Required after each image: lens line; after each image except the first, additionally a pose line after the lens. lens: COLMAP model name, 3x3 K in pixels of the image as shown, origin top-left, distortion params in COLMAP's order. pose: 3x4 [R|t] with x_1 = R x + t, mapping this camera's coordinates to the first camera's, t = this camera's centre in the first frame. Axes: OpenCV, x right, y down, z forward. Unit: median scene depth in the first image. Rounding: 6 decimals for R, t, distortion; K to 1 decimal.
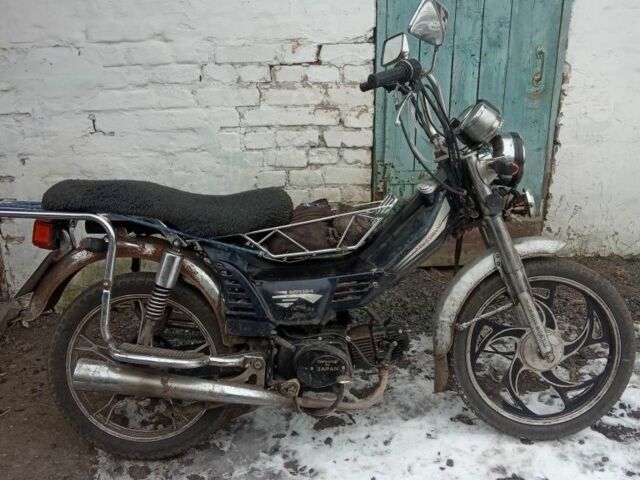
lens RADIAL K [[686.3, 0, 320.0], [0, 686.3, 240.0], [0, 0, 1]] dist [0.118484, -0.255450]
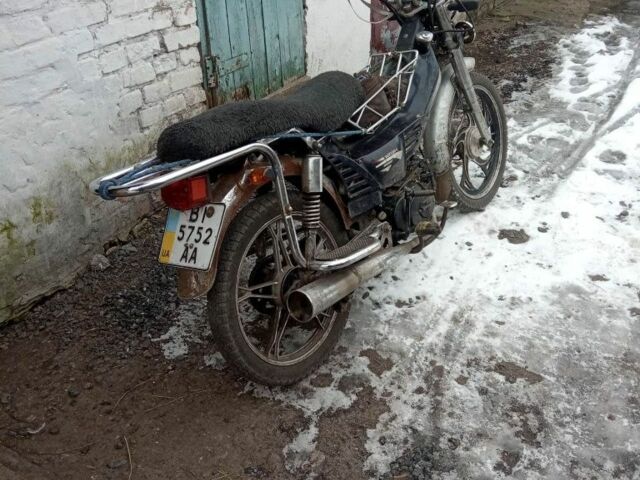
lens RADIAL K [[686.3, 0, 320.0], [0, 686.3, 240.0], [0, 0, 1]] dist [0.118484, -0.255450]
pose [[0.605853, -0.408906, 0.682450, -0.639793], [0.315418, 0.910965, 0.265811, -0.091328], [-0.730379, 0.054215, 0.680887, 0.224938]]
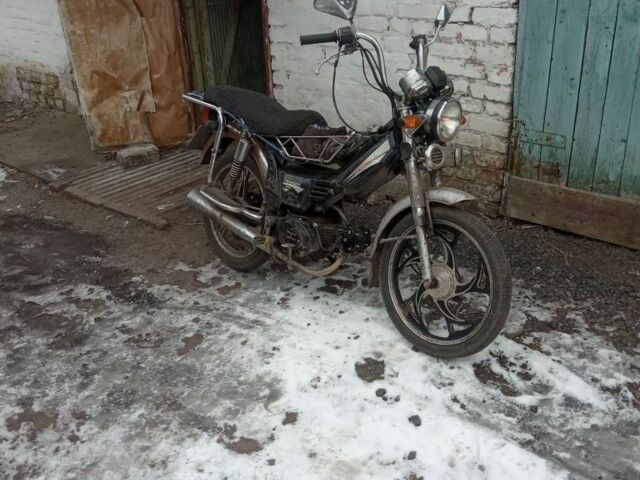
lens RADIAL K [[686.3, 0, 320.0], [0, 686.3, 240.0], [0, 0, 1]] dist [0.118484, -0.255450]
pose [[0.687758, 0.288208, -0.666277, 0.702604], [-0.227852, 0.957134, 0.178824, -0.057374], [0.689255, 0.028825, 0.723945, -0.010228]]
